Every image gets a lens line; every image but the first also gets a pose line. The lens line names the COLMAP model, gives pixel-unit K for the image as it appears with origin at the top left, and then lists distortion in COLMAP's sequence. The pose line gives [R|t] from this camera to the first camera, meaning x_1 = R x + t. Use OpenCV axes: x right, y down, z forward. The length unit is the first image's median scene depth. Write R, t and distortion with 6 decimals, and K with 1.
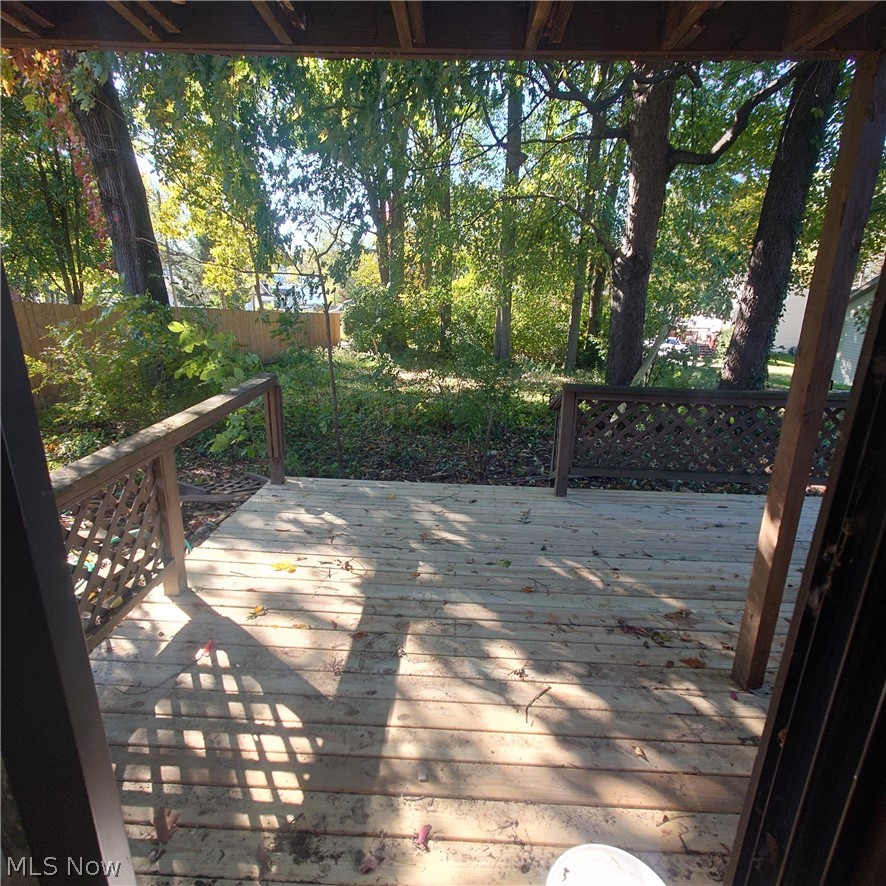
lens RADIAL K [[531.5, 0, 451.2], [0, 531.5, 443.1], [0, 0, 1]] dist [0.005473, -0.001392]
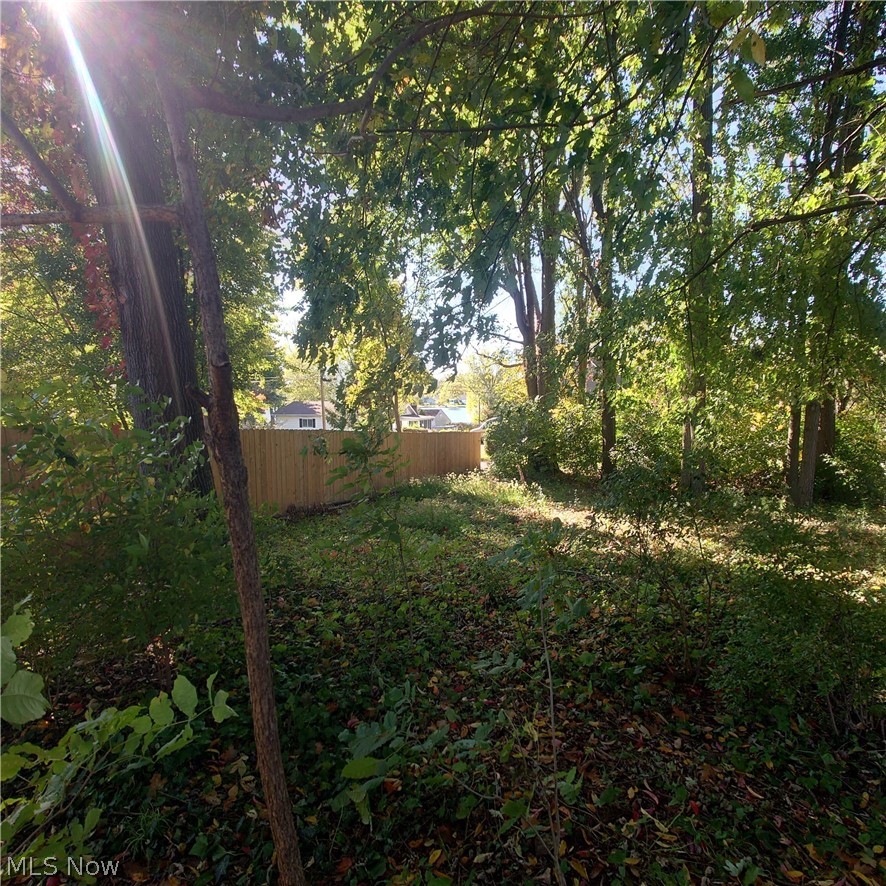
lens RADIAL K [[531.5, 0, 451.2], [0, 531.5, 443.1], [0, 0, 1]] dist [0.005473, -0.001392]
pose [[0.964853, -0.015305, -0.262344, -0.116807], [-0.041397, 0.976986, -0.209248, -0.185502], [0.259509, 0.212754, 0.942014, 0.746150]]
